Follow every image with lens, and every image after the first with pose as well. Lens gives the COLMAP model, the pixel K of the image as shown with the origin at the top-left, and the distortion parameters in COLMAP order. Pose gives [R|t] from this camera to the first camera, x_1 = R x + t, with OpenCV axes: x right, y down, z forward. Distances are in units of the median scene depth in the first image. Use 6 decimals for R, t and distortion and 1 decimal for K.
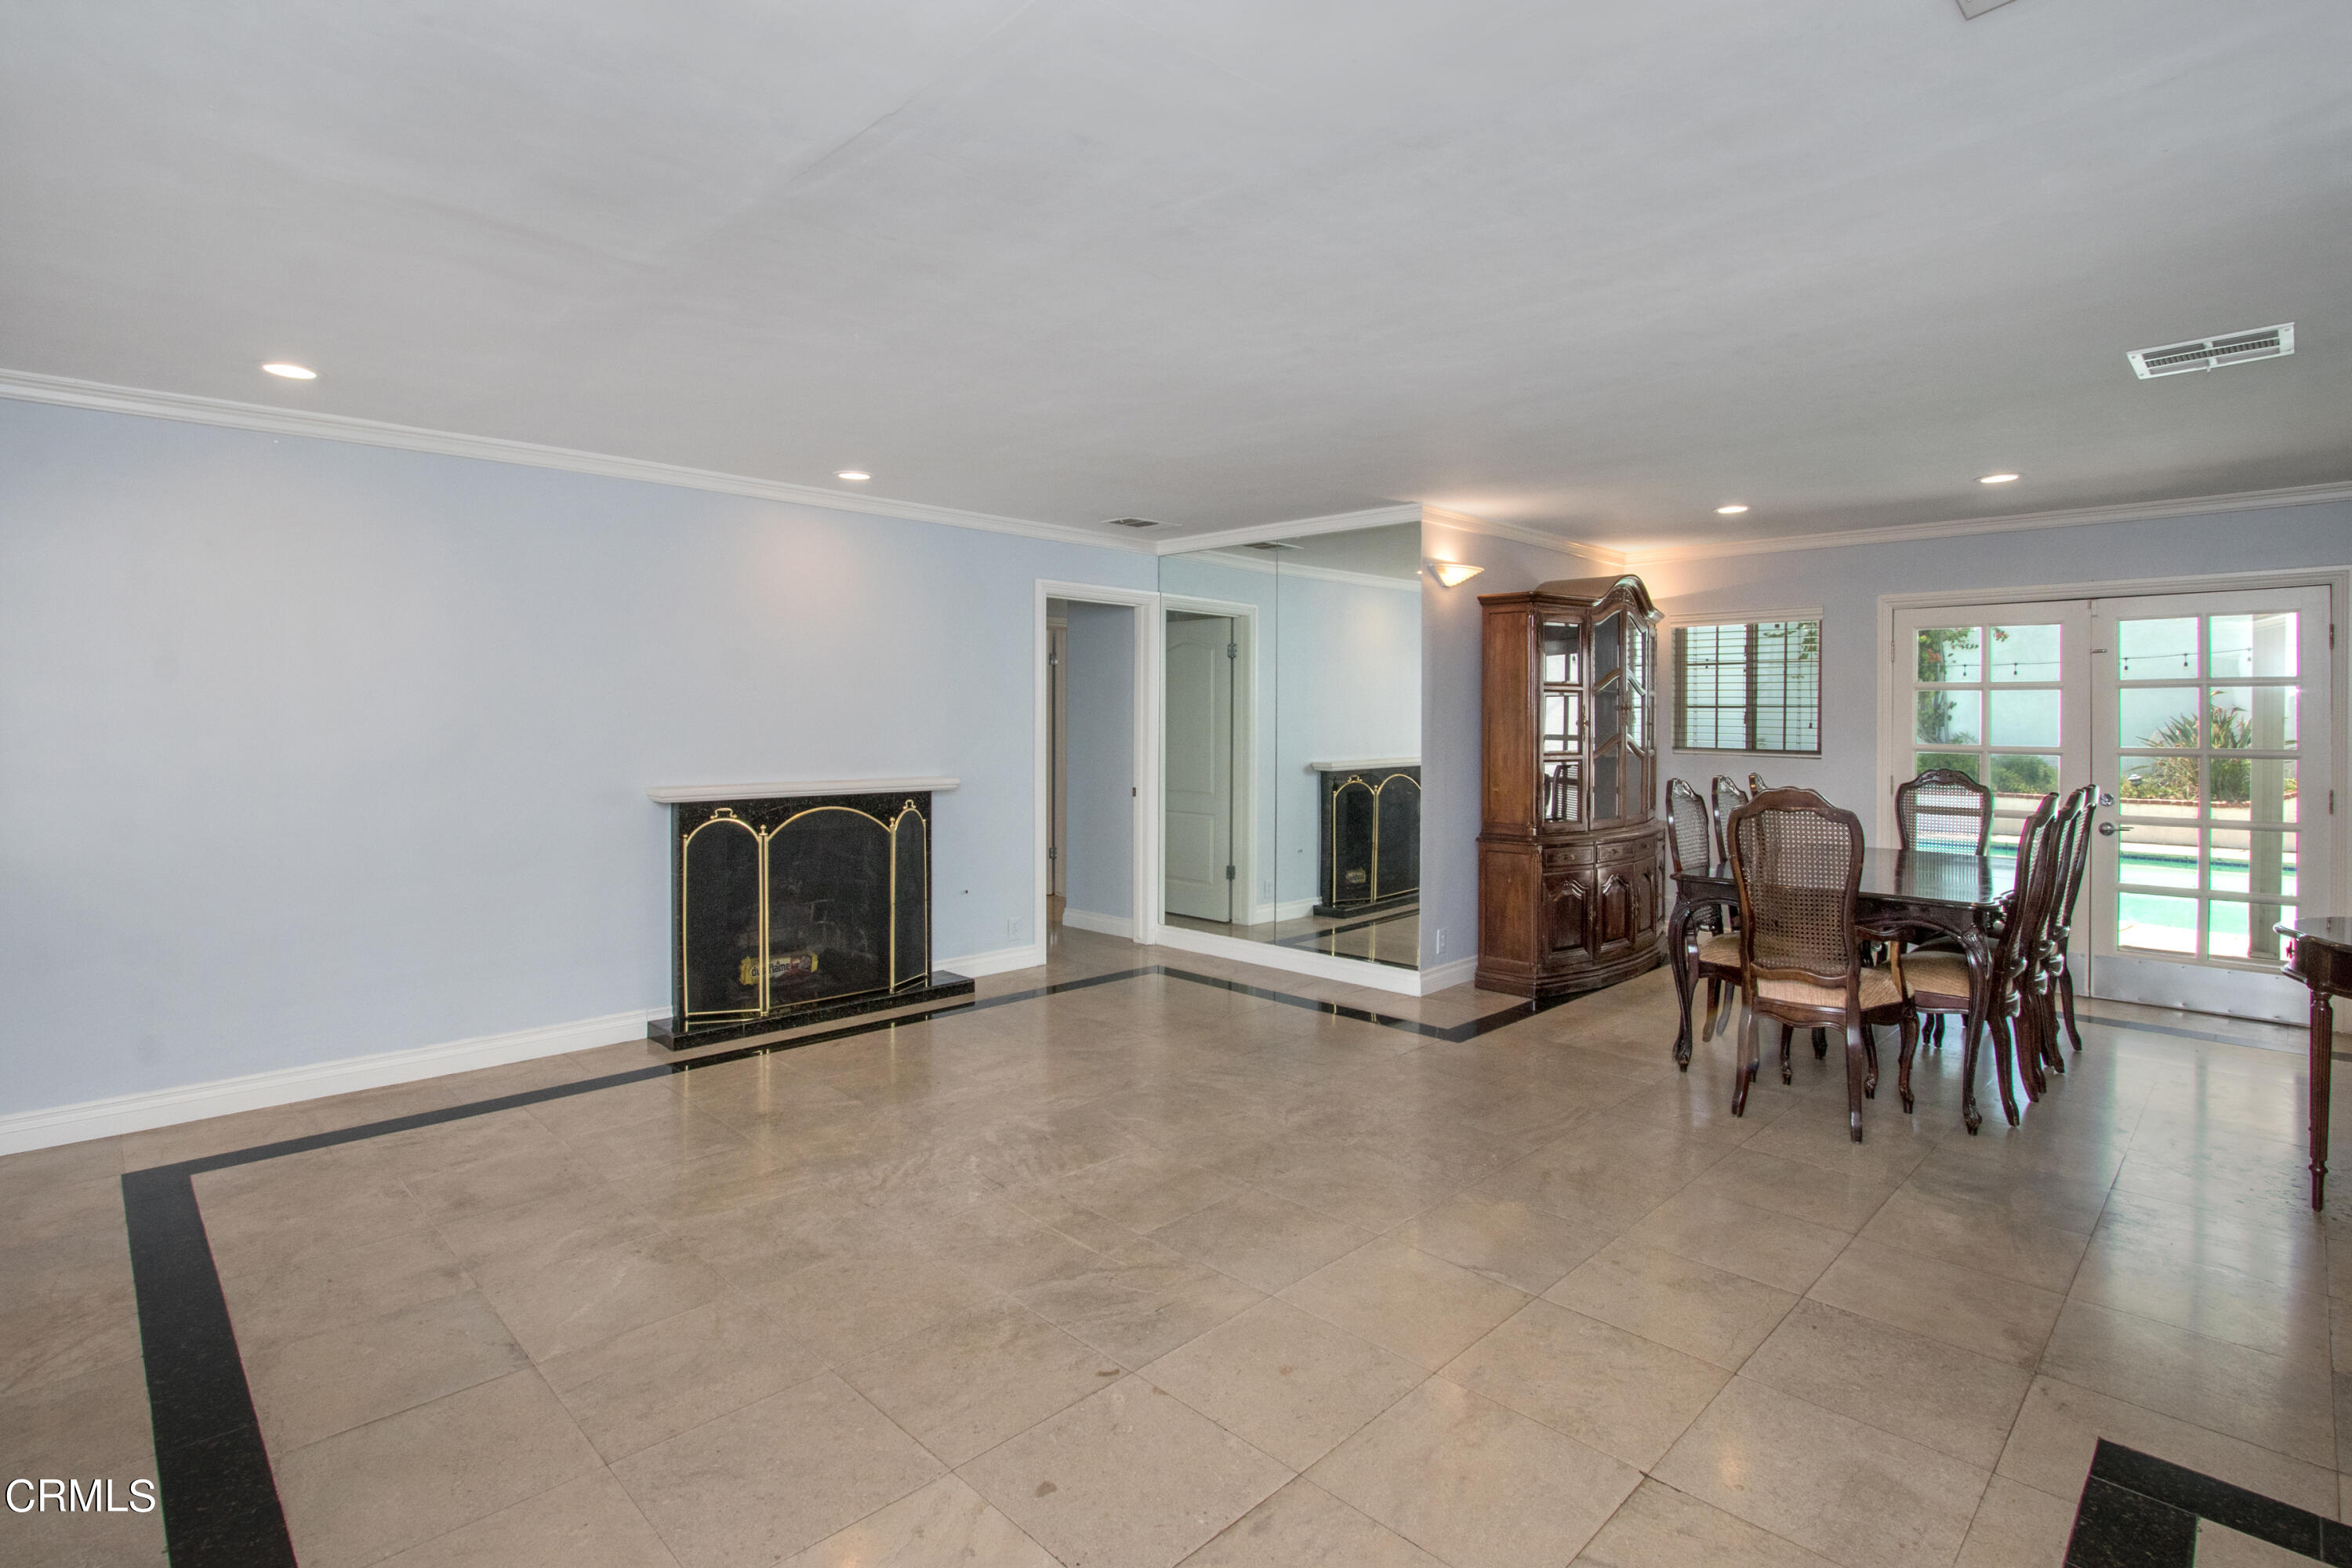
lens RADIAL K [[1176.6, 0, 1174.9], [0, 1176.6, 709.4], [0, 0, 1]] dist [-0.001557, -0.000292]
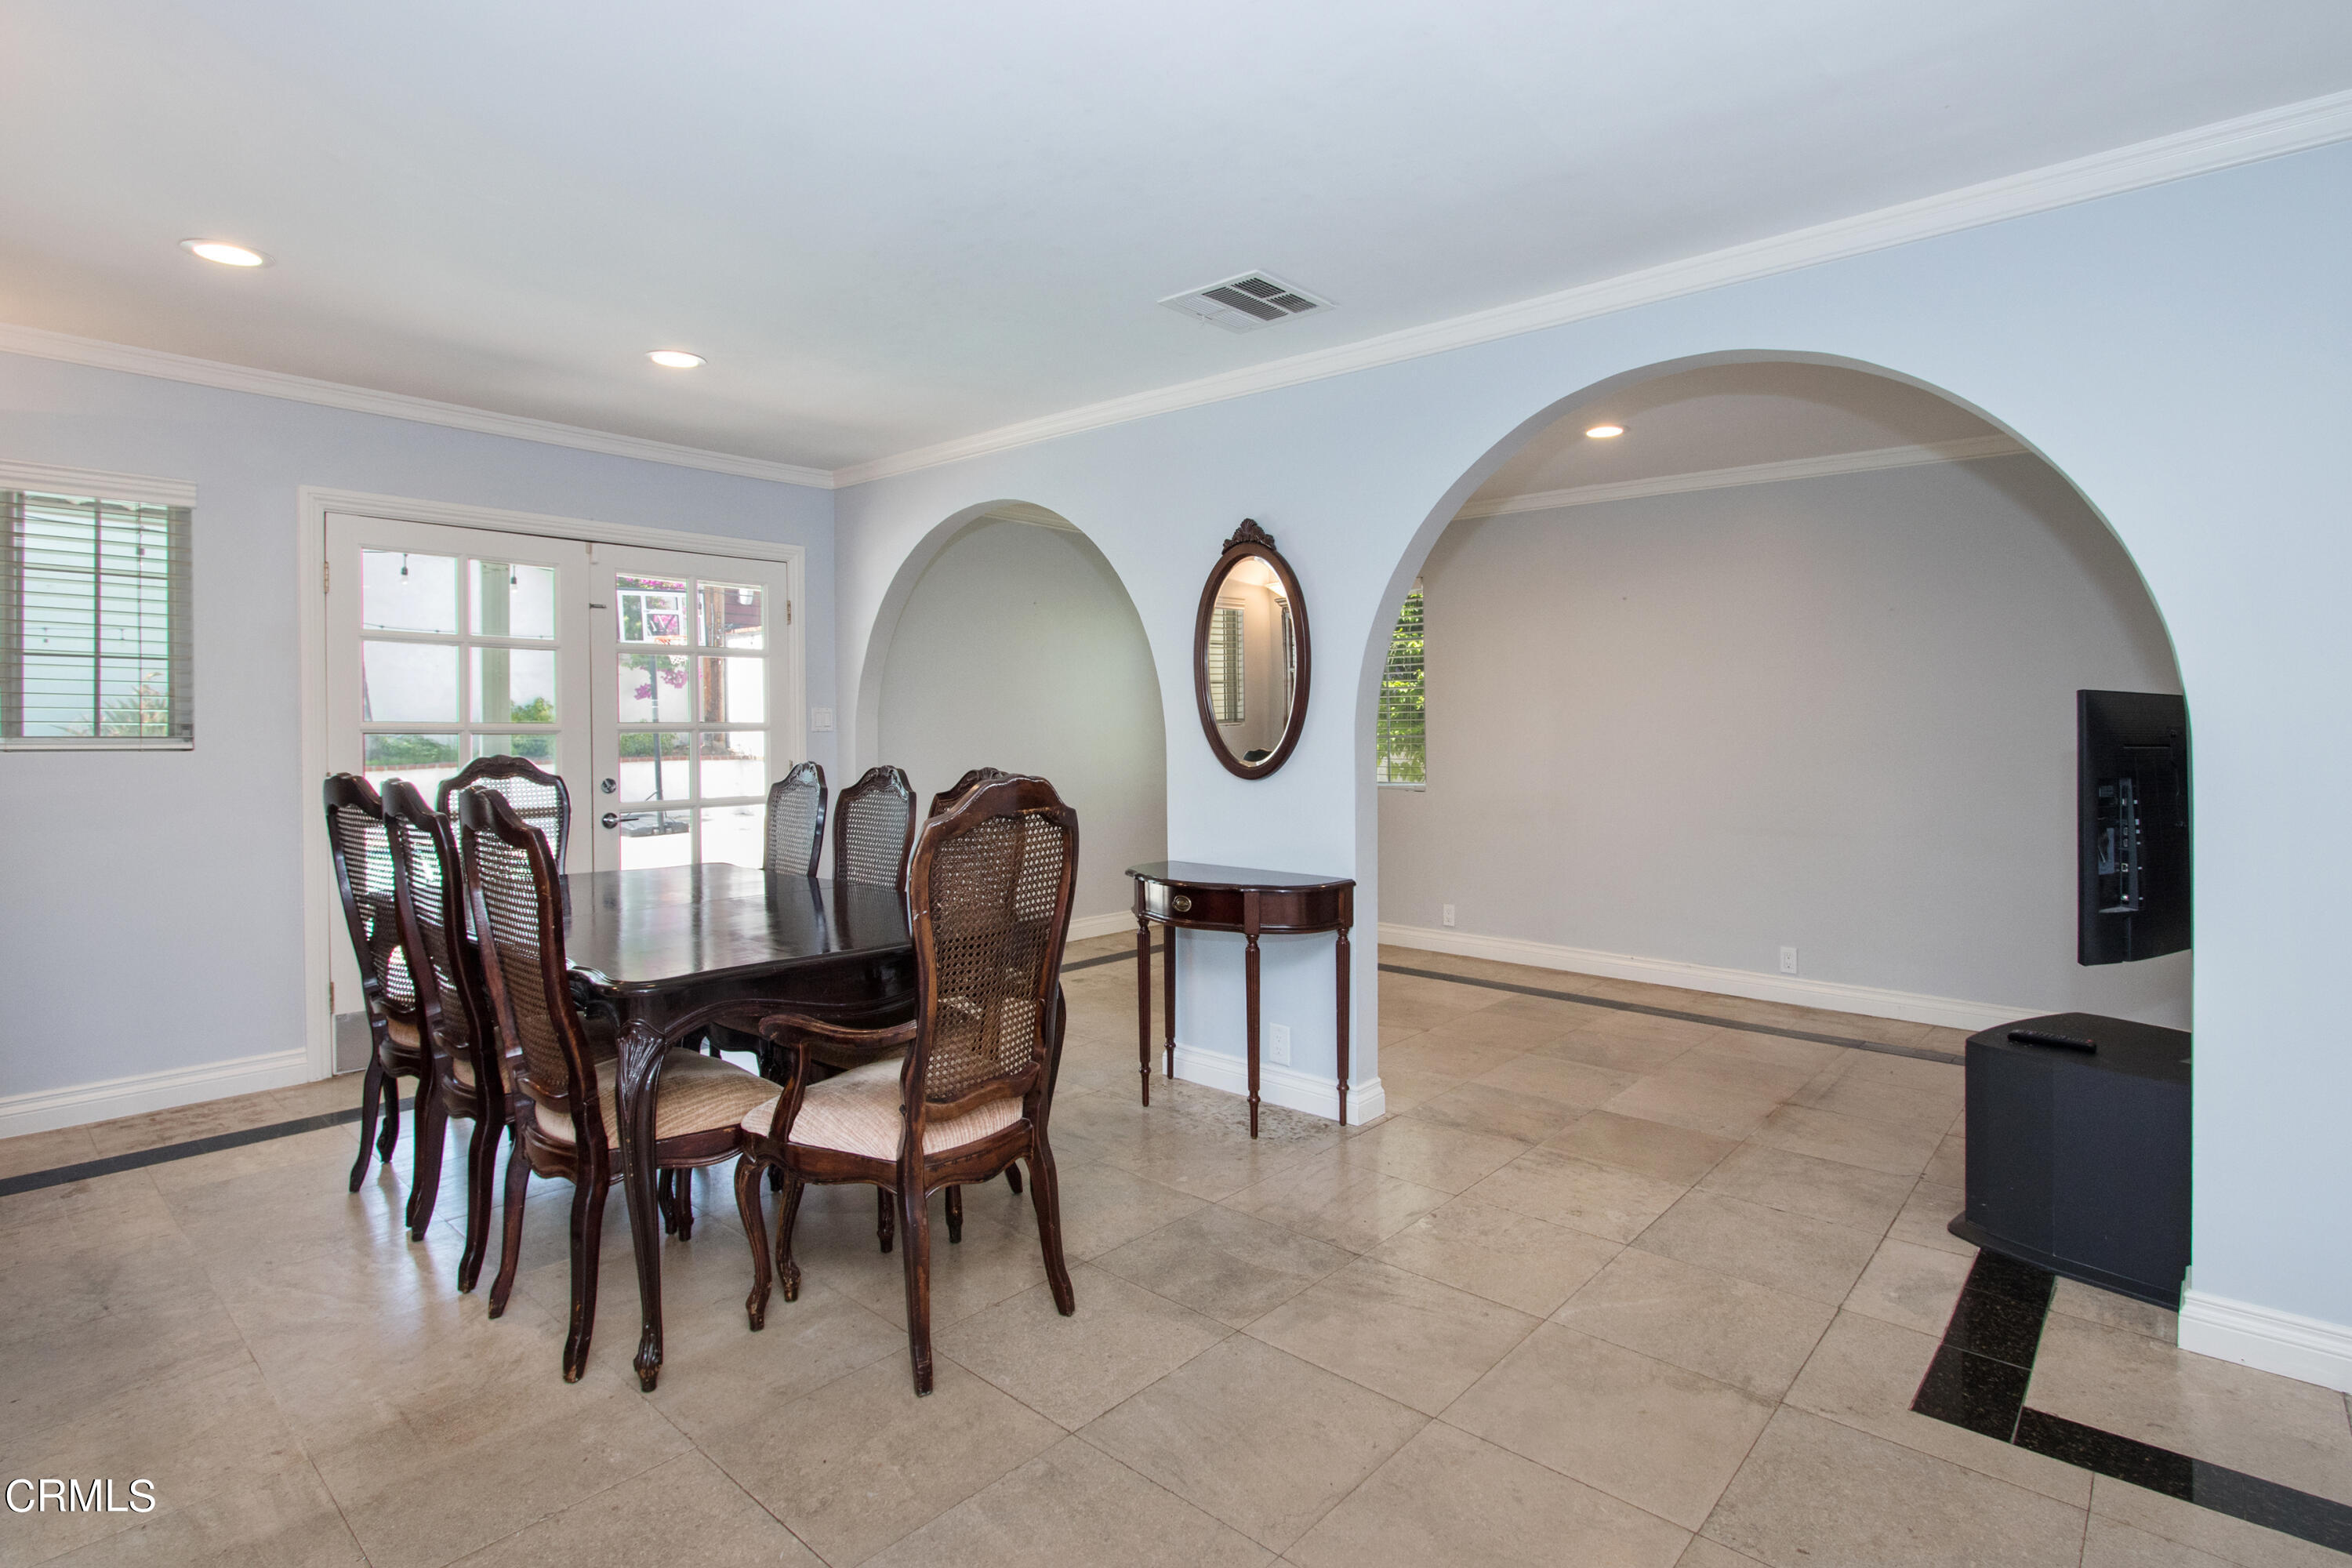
lens RADIAL K [[1176.6, 0, 1174.9], [0, 1176.6, 709.4], [0, 0, 1]] dist [-0.001557, -0.000292]
pose [[-0.060350, -0.024775, 0.997870, -0.087262], [-0.009227, 0.999663, 0.024262, 0.009087], [-0.998135, -0.007743, -0.060558, 1.045853]]
